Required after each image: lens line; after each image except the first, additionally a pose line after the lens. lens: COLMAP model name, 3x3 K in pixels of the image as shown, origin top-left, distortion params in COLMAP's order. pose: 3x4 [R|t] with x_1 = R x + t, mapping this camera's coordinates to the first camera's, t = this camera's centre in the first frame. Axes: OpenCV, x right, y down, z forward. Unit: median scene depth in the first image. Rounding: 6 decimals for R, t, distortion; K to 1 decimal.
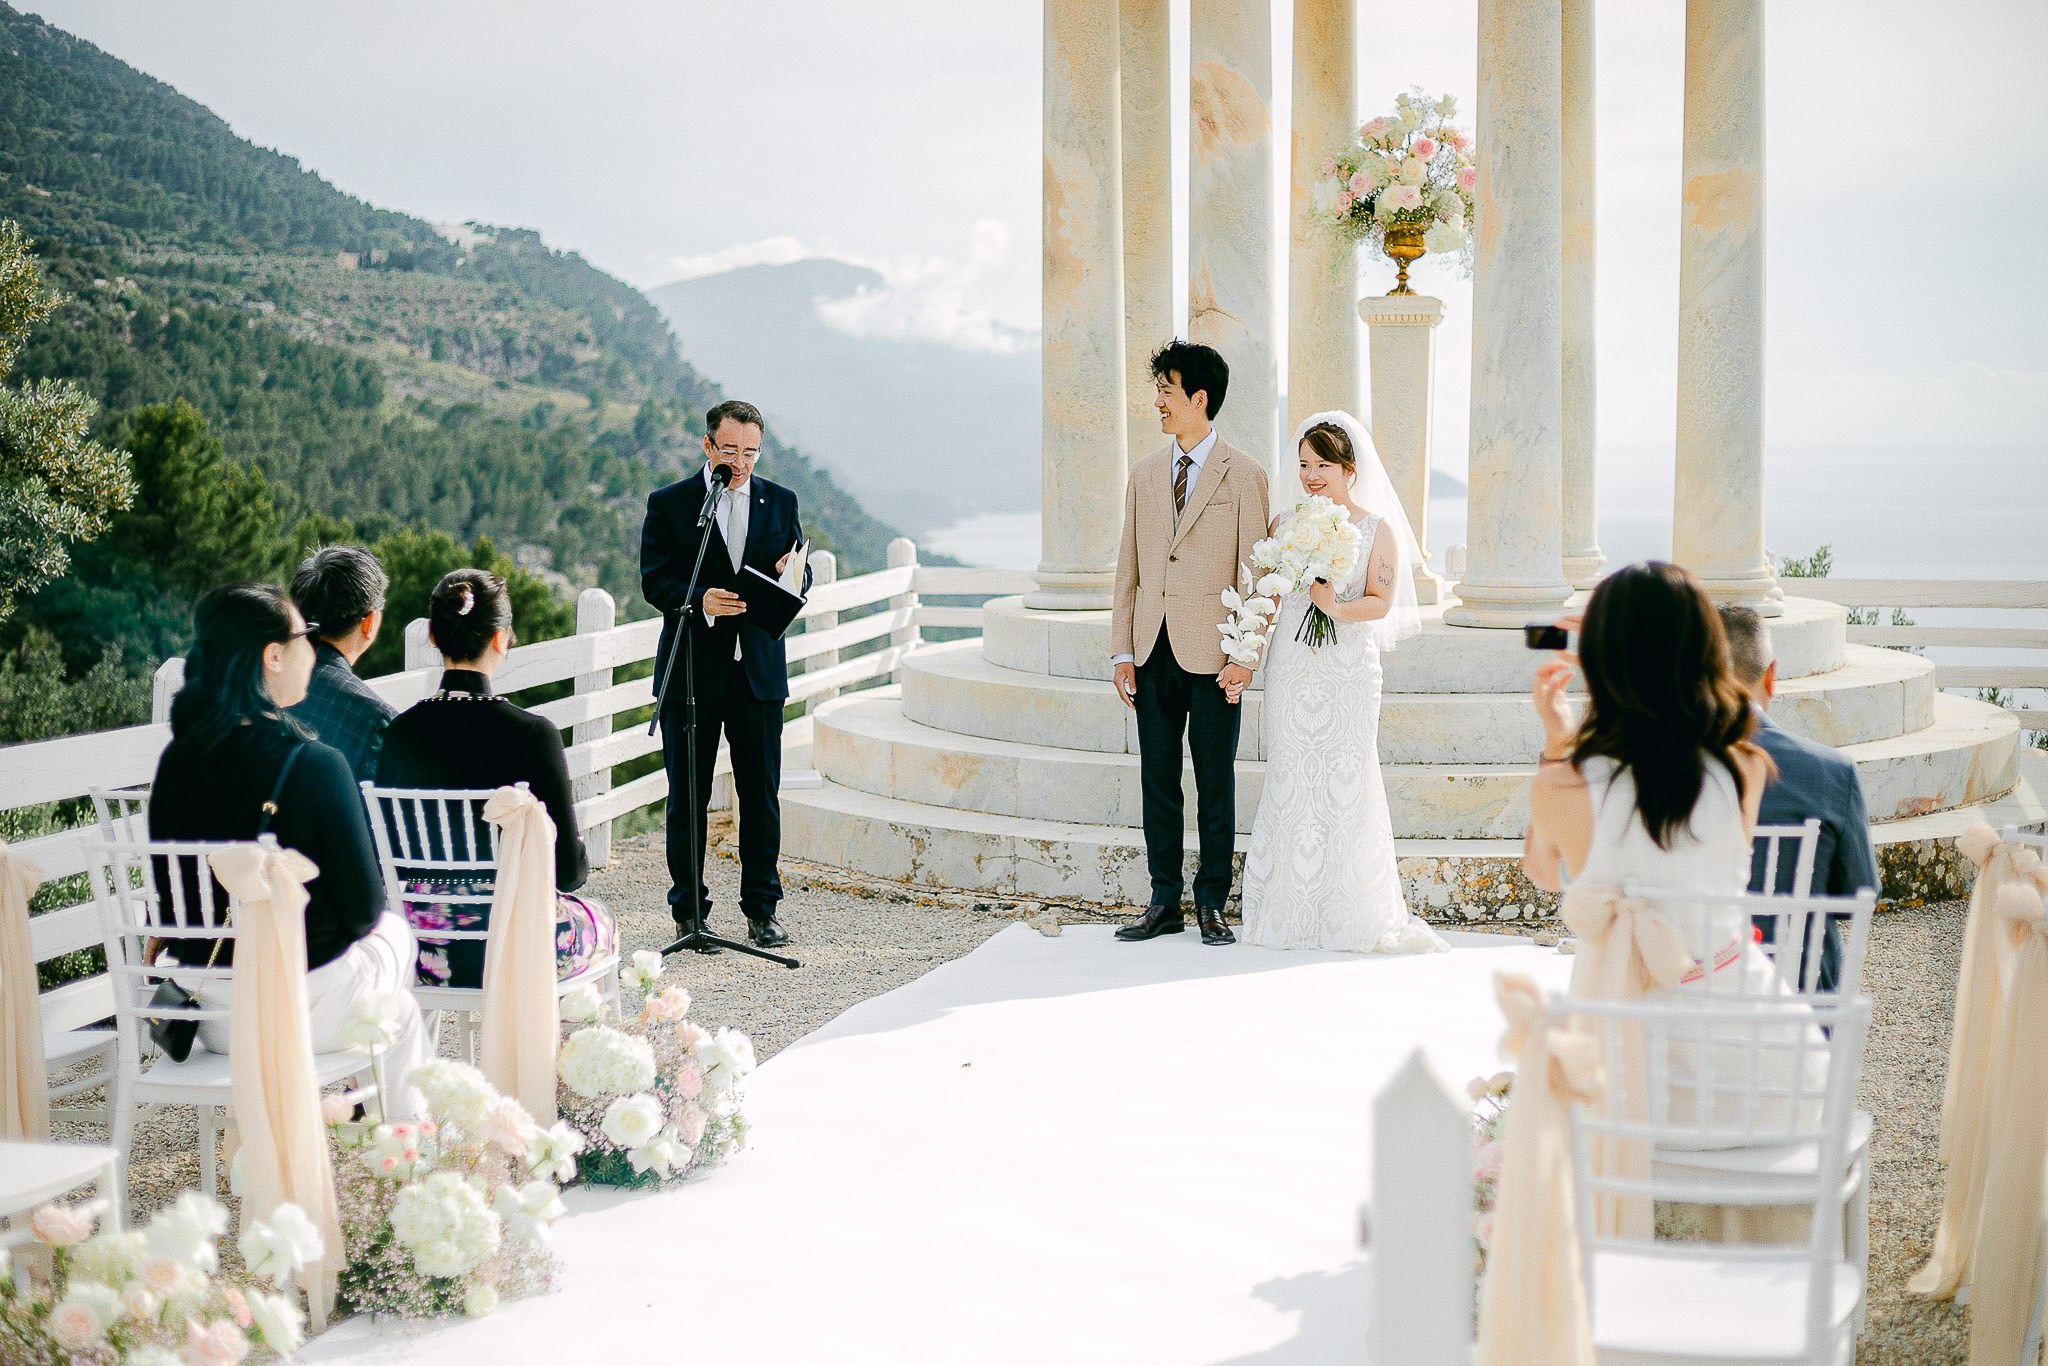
lens RADIAL K [[3156.8, 0, 1020.8], [0, 3156.8, 710.0], [0, 0, 1]] dist [-0.091630, 0.000000]
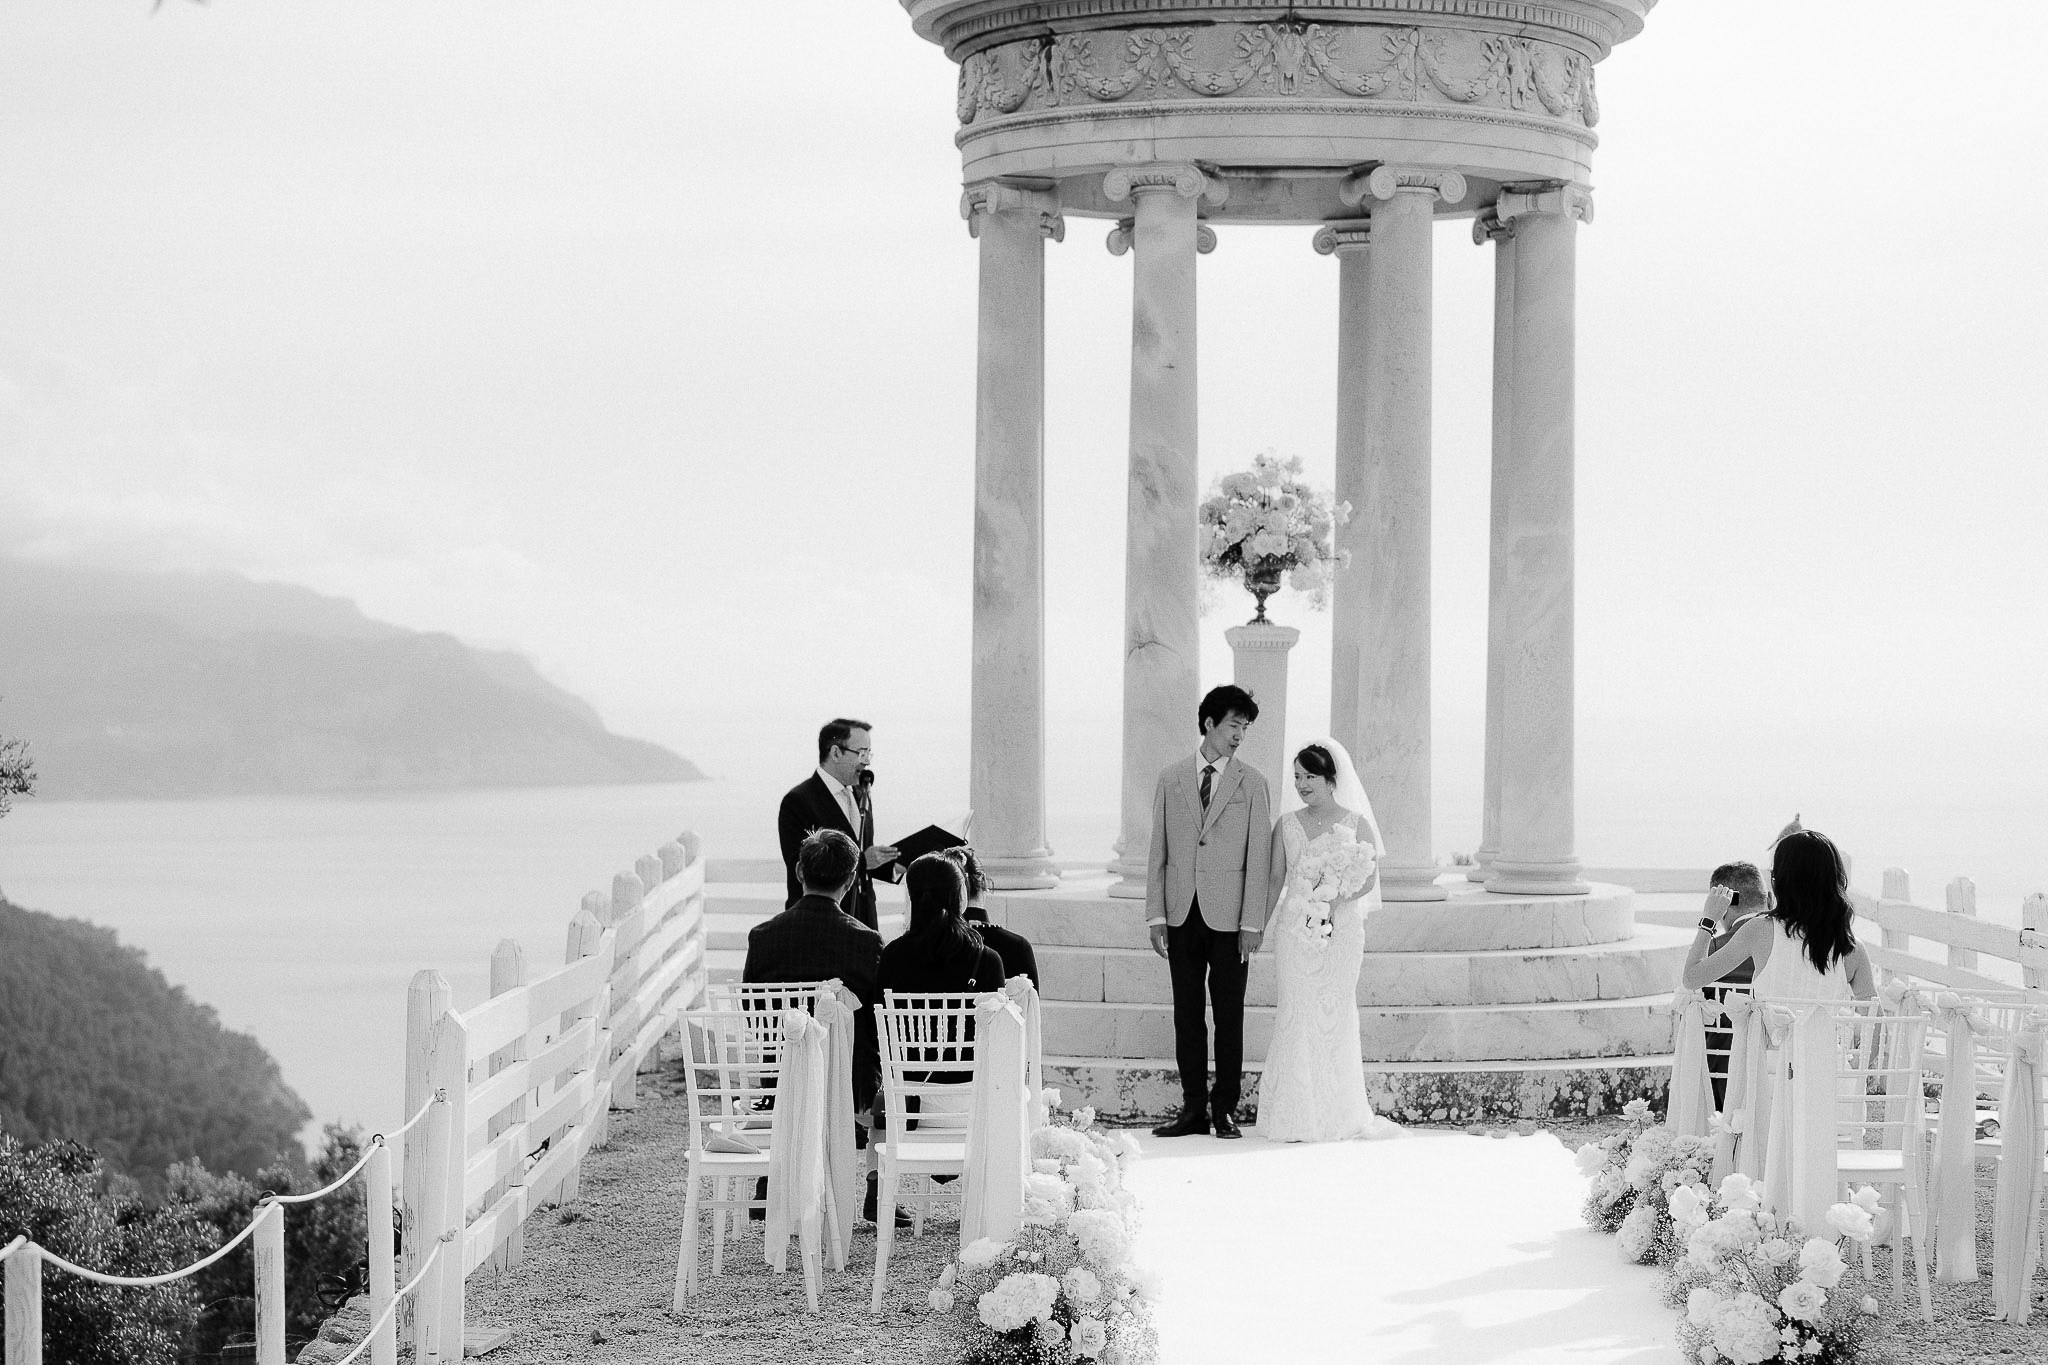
lens RADIAL K [[5204.7, 0, 1004.8], [0, 5204.7, 675.7], [0, 0, 1]] dist [0.112174, 0.000000]
pose [[0.972070, 0.009890, 0.234481, -0.474090], [0.010534, 0.996266, -0.085693, 0.059460], [-0.234453, 0.085769, 0.968337, -0.955926]]
